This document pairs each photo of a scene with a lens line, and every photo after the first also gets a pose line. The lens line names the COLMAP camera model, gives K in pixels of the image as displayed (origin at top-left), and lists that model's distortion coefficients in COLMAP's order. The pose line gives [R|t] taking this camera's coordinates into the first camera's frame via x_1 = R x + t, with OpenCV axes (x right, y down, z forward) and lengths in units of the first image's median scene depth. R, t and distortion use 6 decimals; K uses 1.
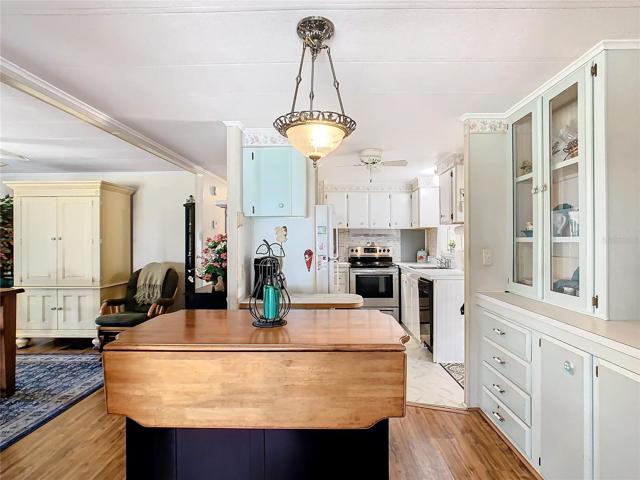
lens RADIAL K [[332.5, 0, 320.0], [0, 332.5, 240.0], [0, 0, 1]] dist [0.005264, 0.000513]
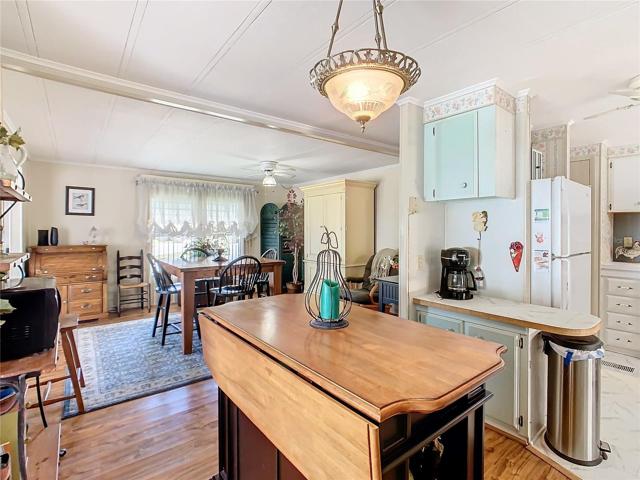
lens RADIAL K [[319.0, 0, 319.4], [0, 319.0, 231.9], [0, 0, 1]] dist [-0.018927, 0.002245]
pose [[0.635569, 0.013803, -0.771921, 0.169680], [-0.004882, 0.999892, 0.013860, -0.000287], [0.772029, -0.005040, 0.635568, 0.164471]]
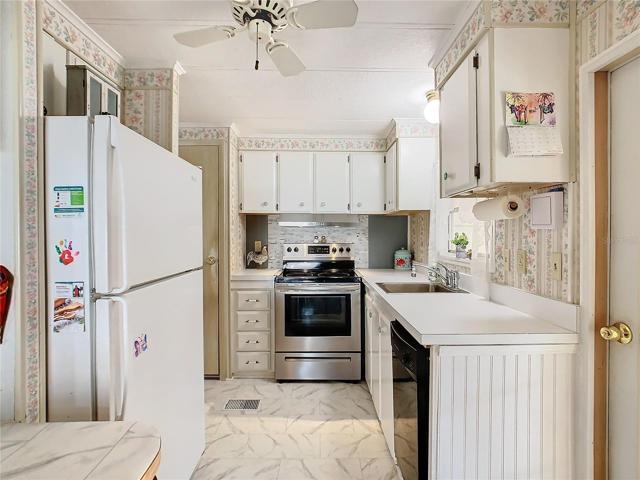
lens RADIAL K [[319.0, 0, 319.4], [0, 319.0, 231.9], [0, 0, 1]] dist [-0.018927, 0.002245]
pose [[0.999375, 0.003500, 0.035170, 0.169572], [-0.003442, 0.999993, -0.001705, -0.000137], [-0.035176, 0.001583, 0.999380, 0.537306]]
